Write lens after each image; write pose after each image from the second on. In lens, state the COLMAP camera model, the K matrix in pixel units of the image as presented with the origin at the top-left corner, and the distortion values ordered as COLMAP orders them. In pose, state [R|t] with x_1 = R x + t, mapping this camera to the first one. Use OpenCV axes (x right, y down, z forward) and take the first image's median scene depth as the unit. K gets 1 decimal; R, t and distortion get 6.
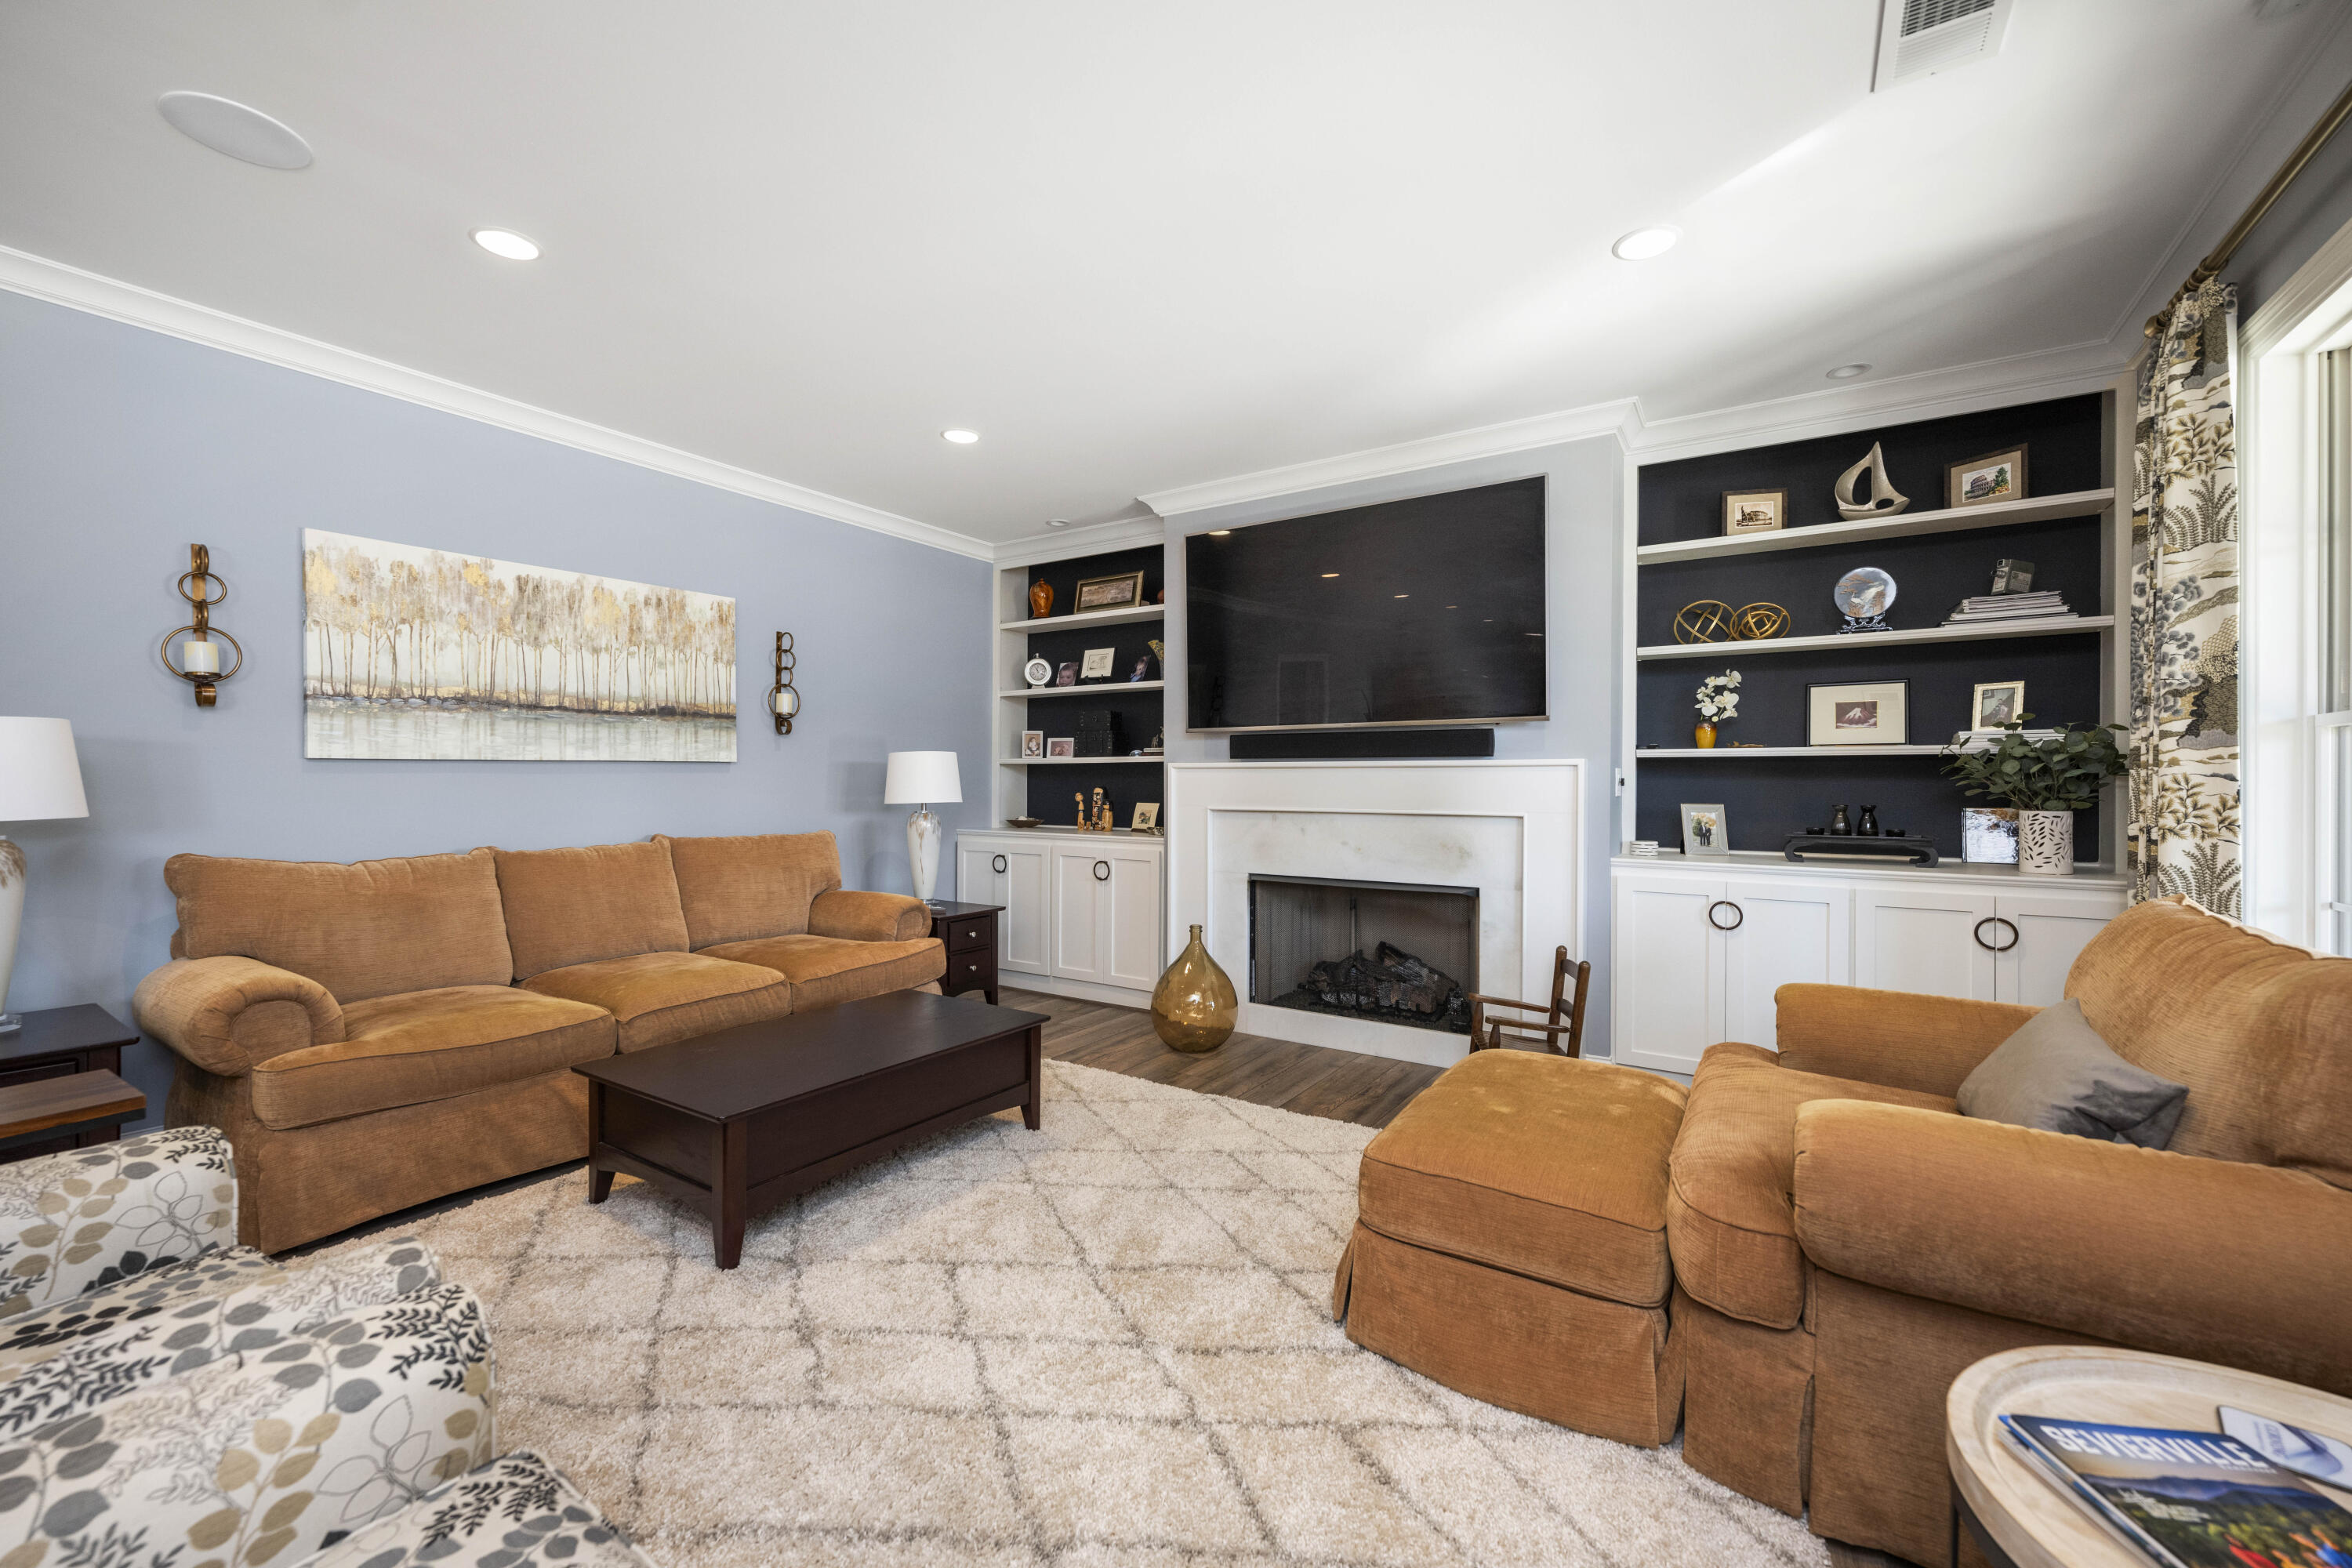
lens RADIAL K [[916.1, 0, 1162.0], [0, 916.1, 781.7], [0, 0, 1]] dist [0.001416, 0.000289]
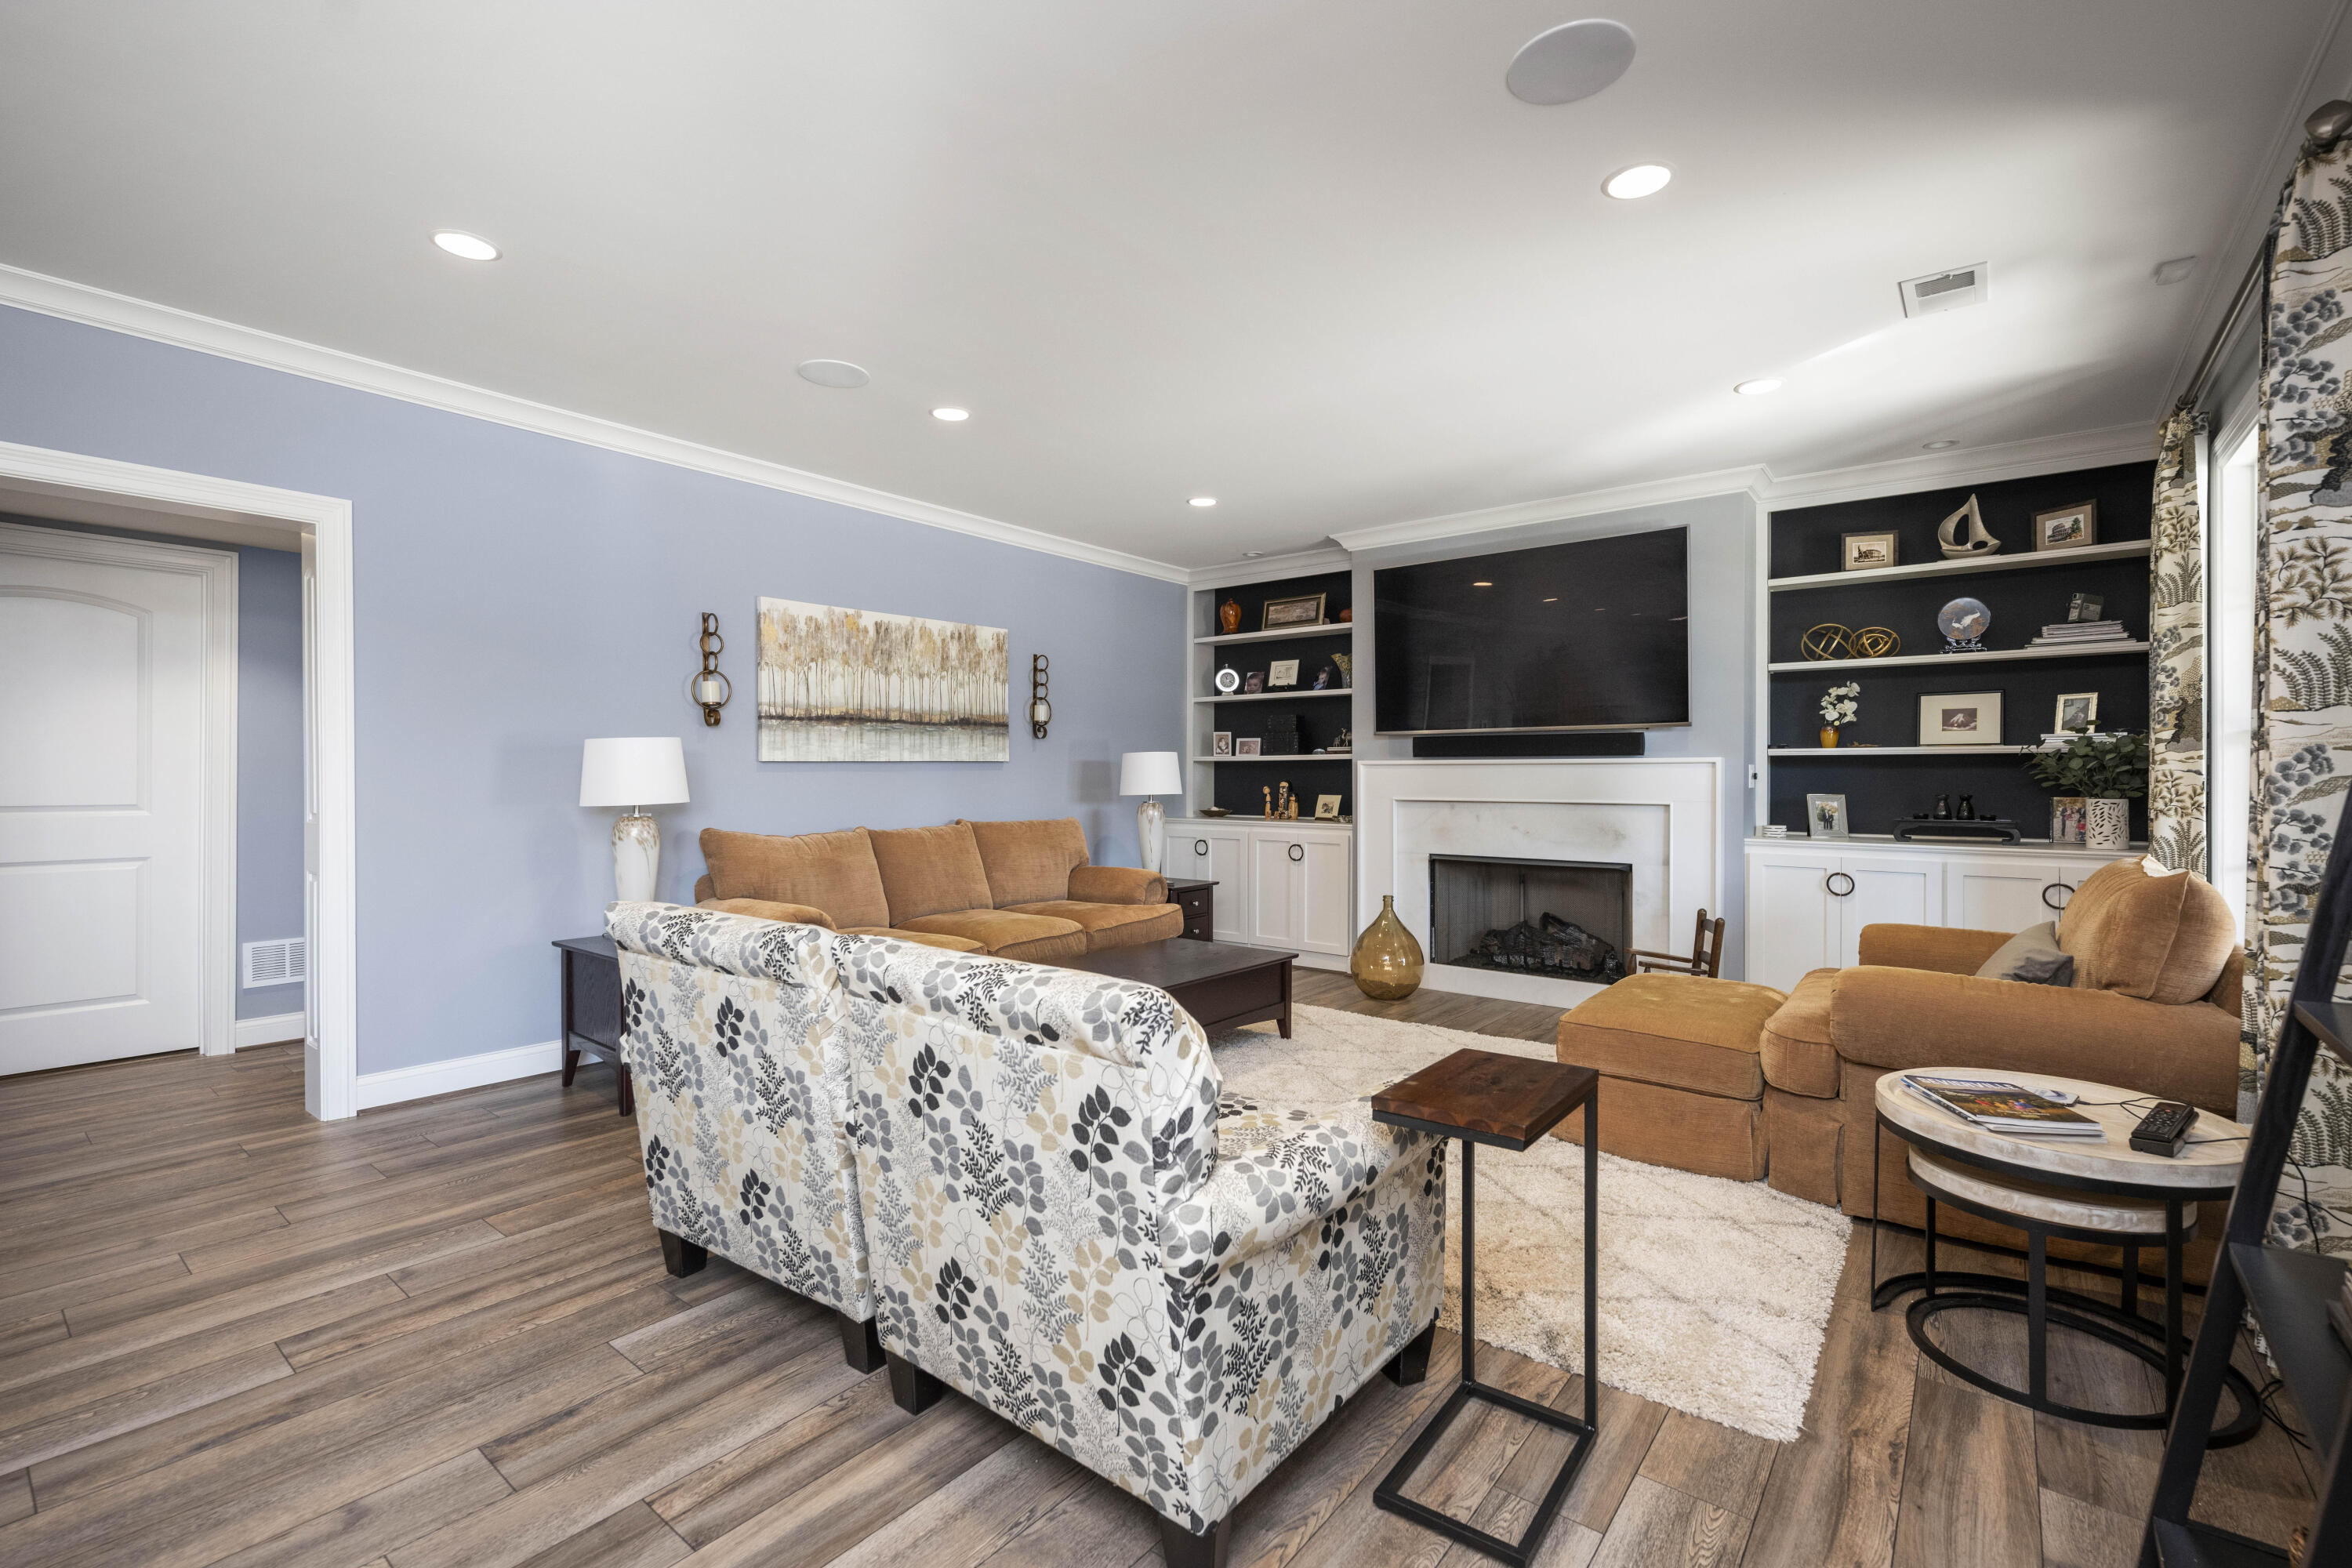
lens RADIAL K [[1001.4, 0, 1171.3], [0, 1001.4, 772.4], [0, 0, 1]] dist [0.000294, 0.000316]
pose [[0.996003, -0.002467, -0.089280, -0.149884], [0.002190, 0.999992, -0.003206, -0.002116], [0.089288, 0.002997, 0.996001, -0.394000]]
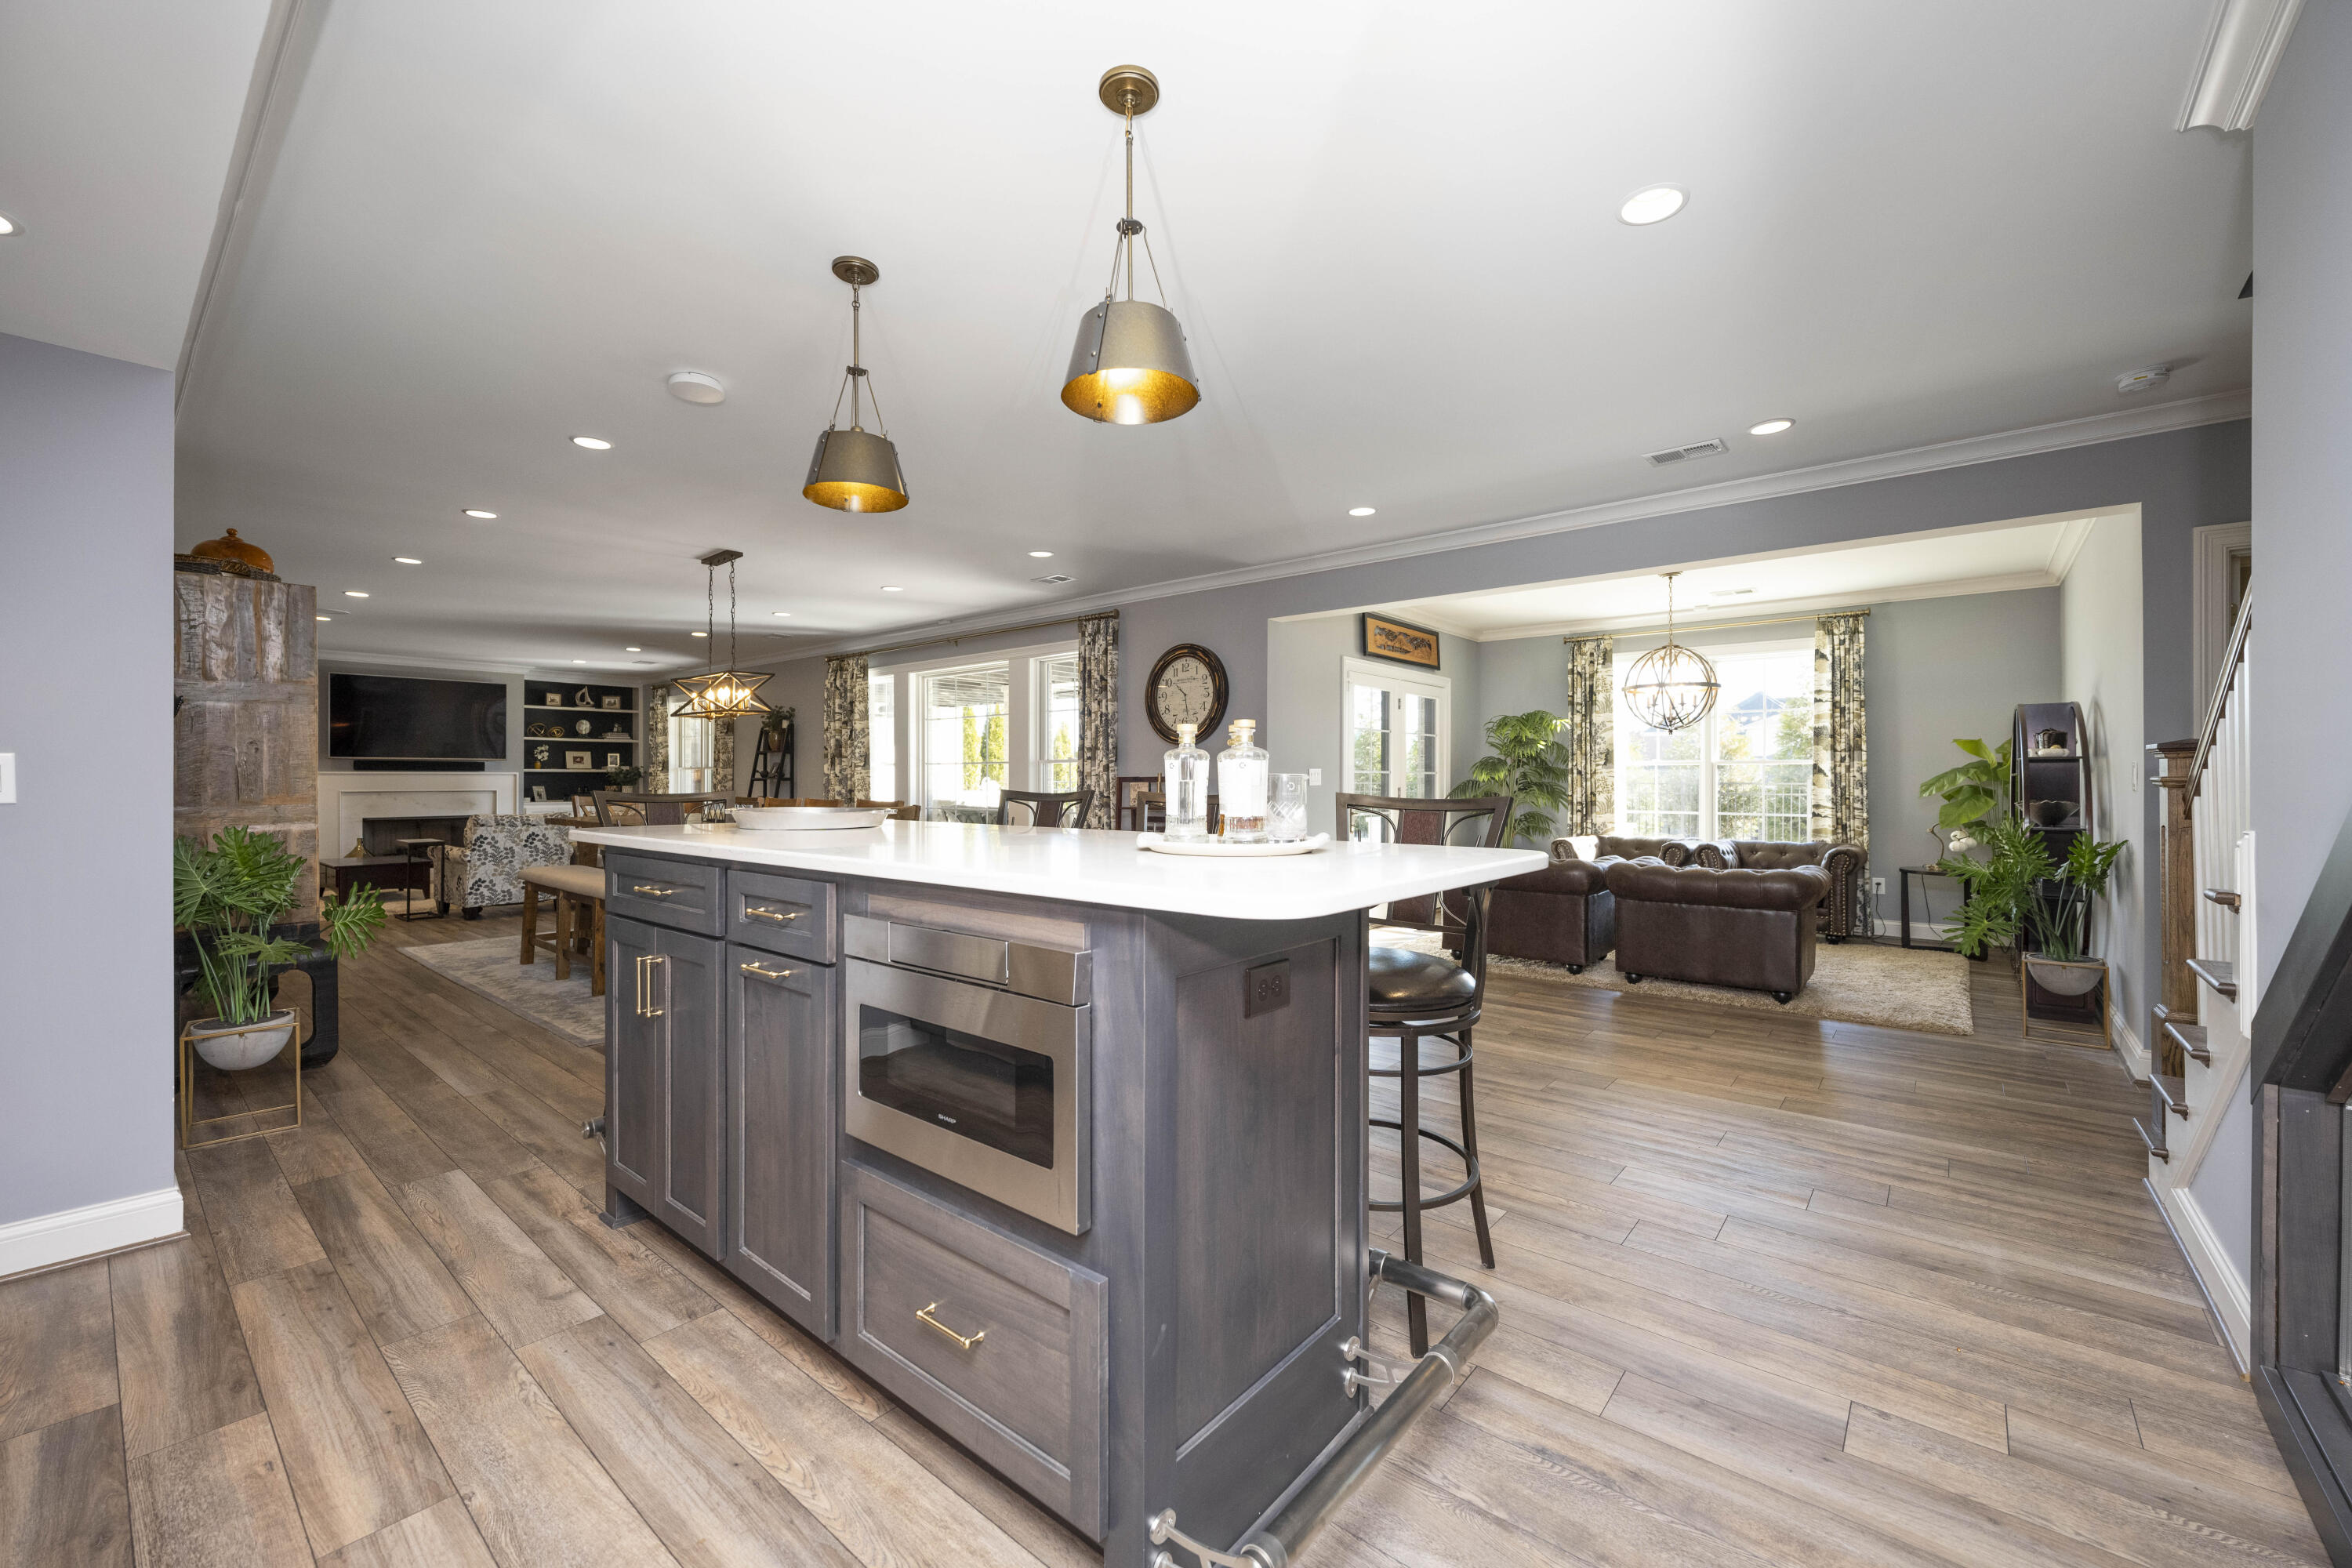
lens RADIAL K [[916.1, 0, 1192.3], [0, 916.1, 782.9], [0, 0, 1]] dist [0.001416, 0.000289]
pose [[0.095609, -0.008416, 0.995383, -2.566038], [0.001670, 0.999964, 0.008294, -0.011125], [-0.995418, 0.000870, 0.095620, -1.713918]]
